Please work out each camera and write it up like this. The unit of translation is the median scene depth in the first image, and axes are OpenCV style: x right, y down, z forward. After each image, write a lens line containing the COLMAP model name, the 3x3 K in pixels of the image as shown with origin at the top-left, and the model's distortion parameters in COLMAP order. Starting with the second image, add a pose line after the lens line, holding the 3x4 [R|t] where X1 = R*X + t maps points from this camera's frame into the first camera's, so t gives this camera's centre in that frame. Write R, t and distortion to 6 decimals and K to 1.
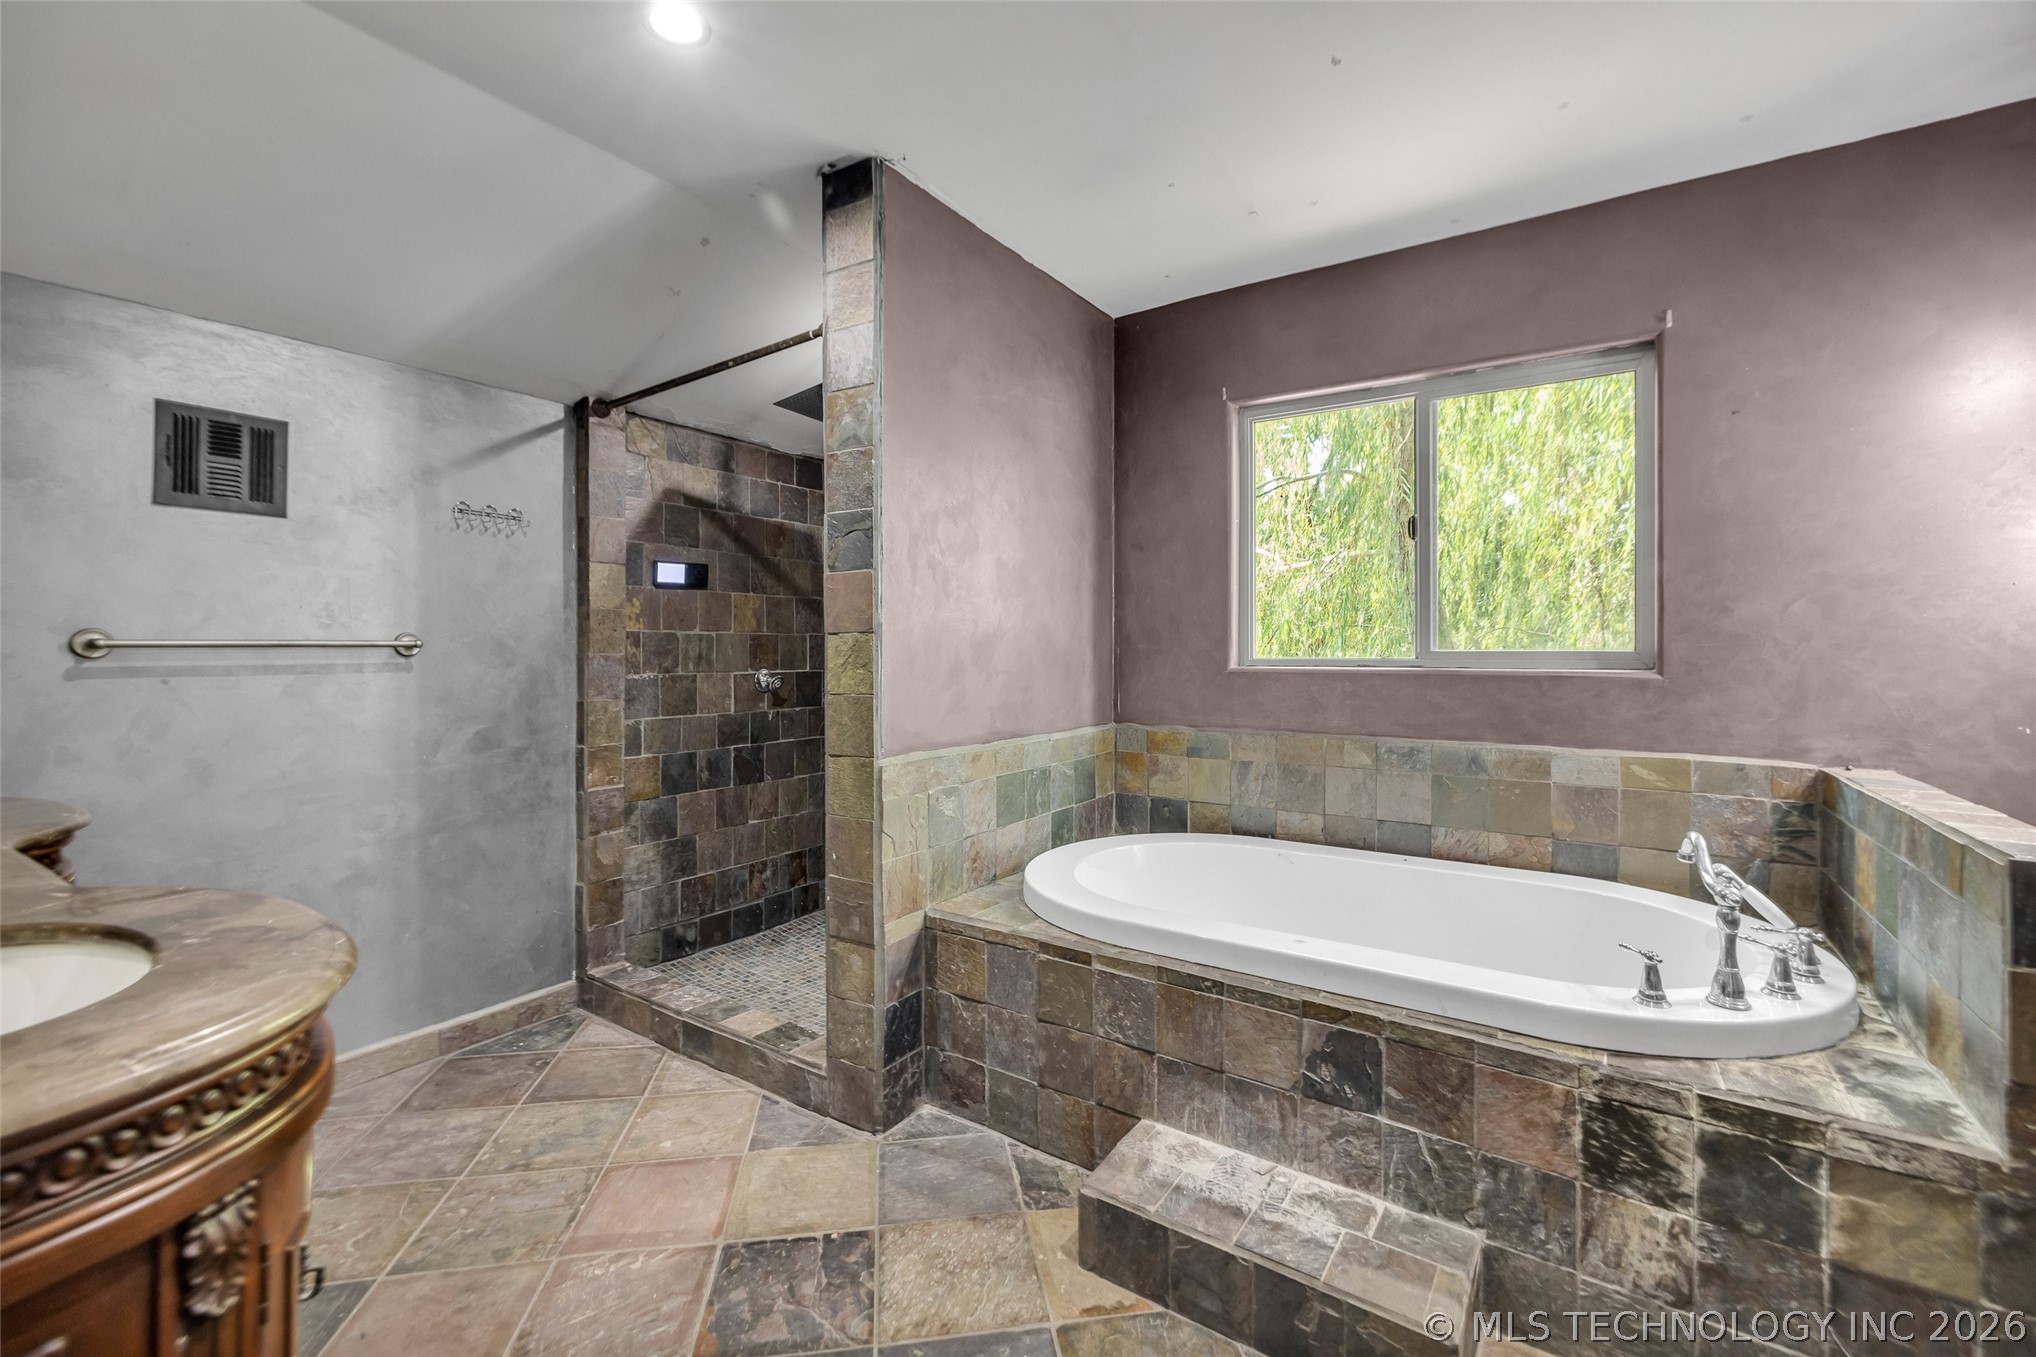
lens RADIAL K [[857.2, 0, 1023.7], [0, 857.2, 637.6], [0, 0, 1]] dist [-0.000286, 0.000263]
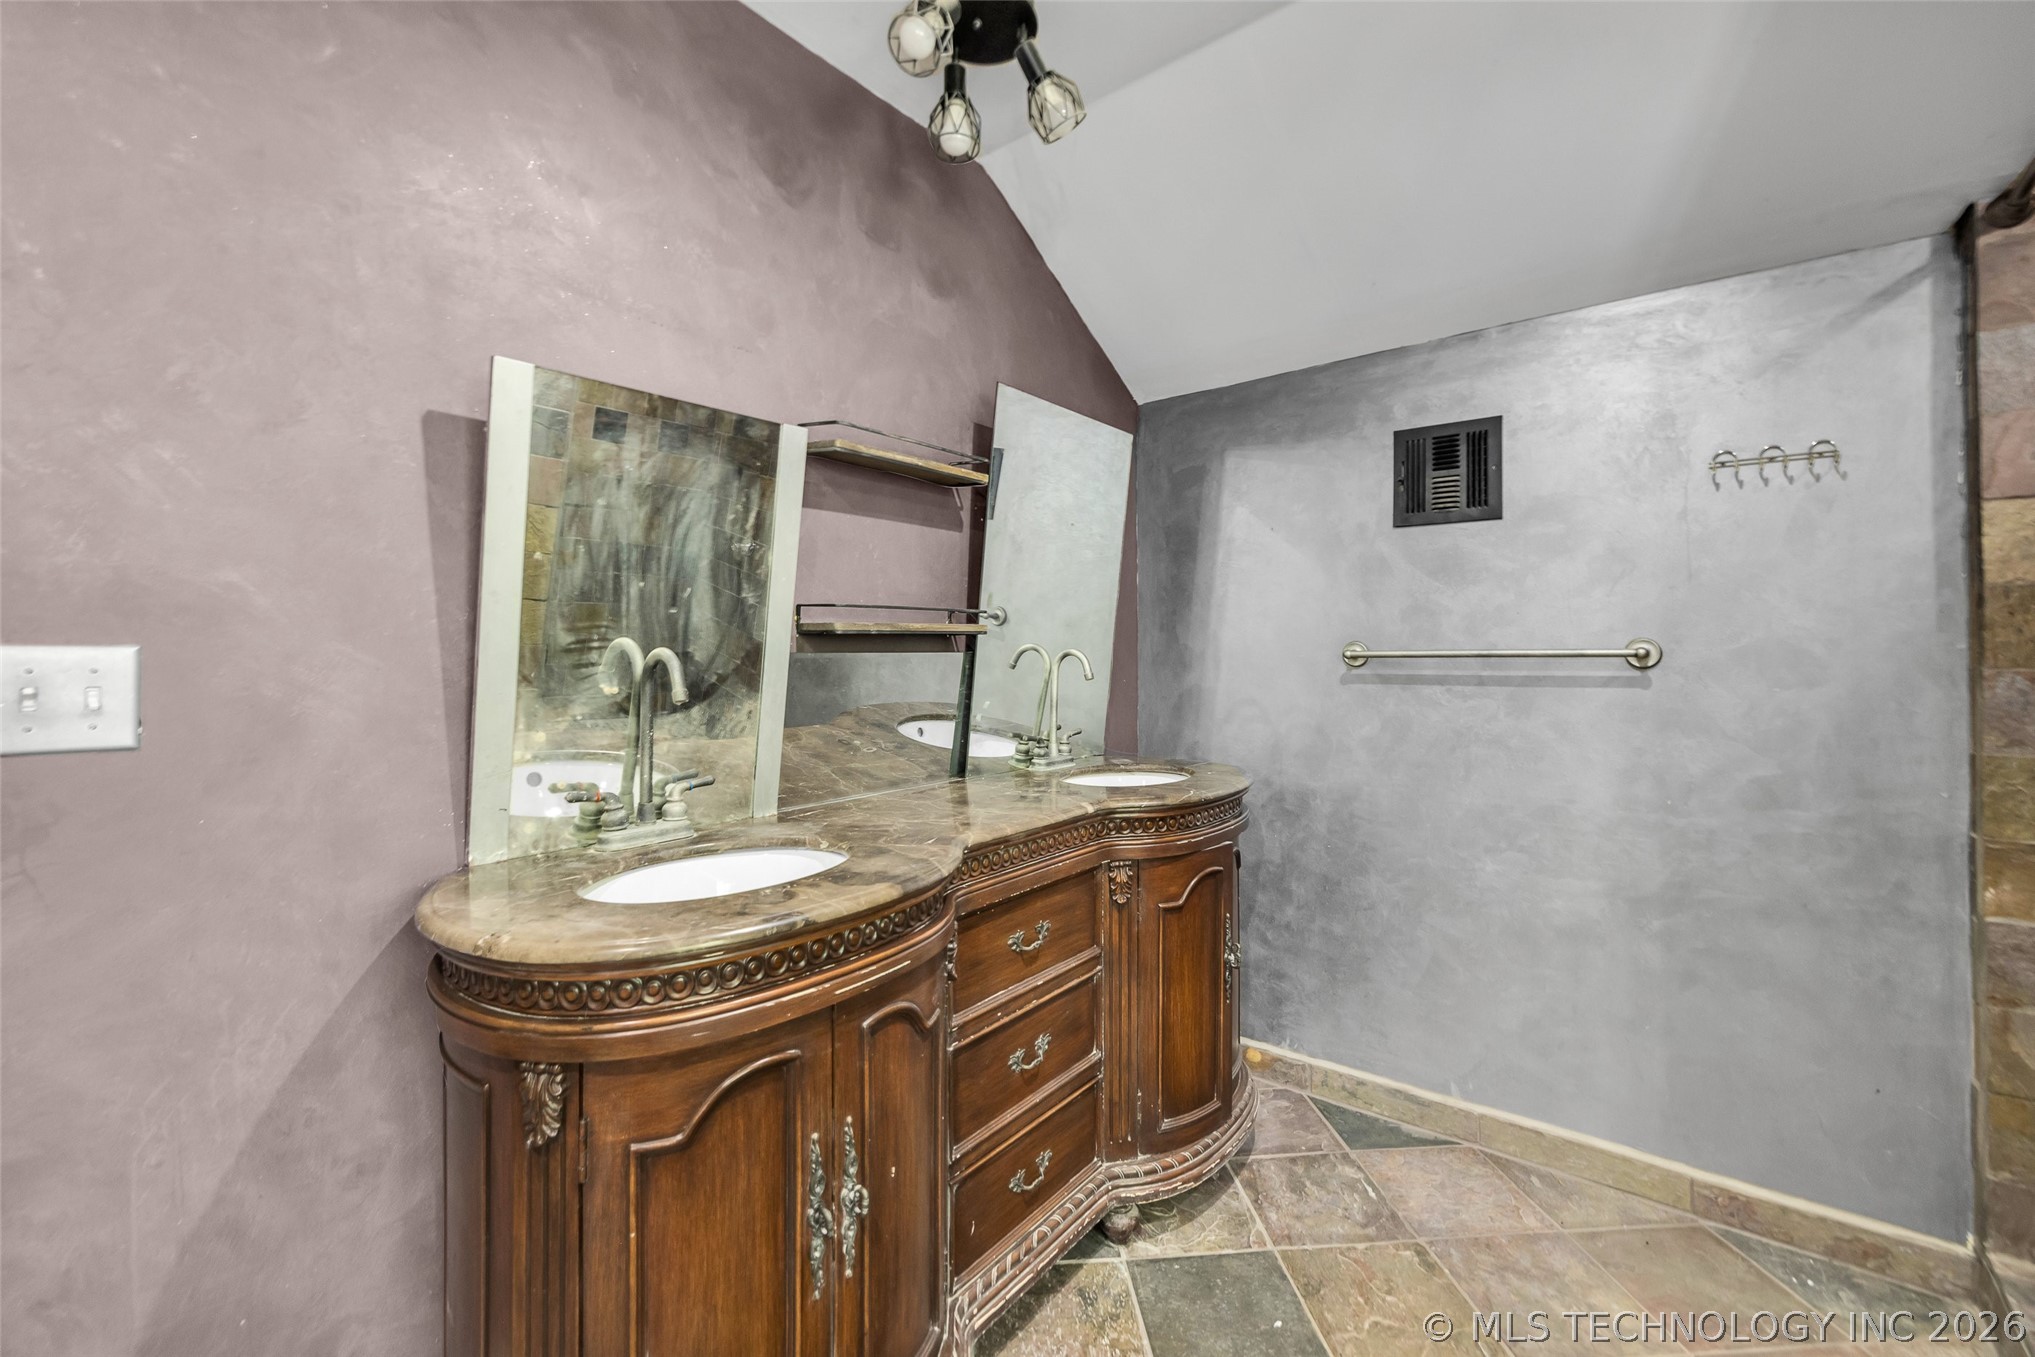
lens RADIAL K [[856.9, 0, 1017.7], [0, 856.9, 650.3], [0, 0, 1]] dist [-0.001244, -0.000104]
pose [[-0.098939, -0.006517, -0.995072, 0.105611], [0.013990, 0.999871, -0.007939, 0.003456], [0.994995, -0.014707, -0.098835, 0.490749]]
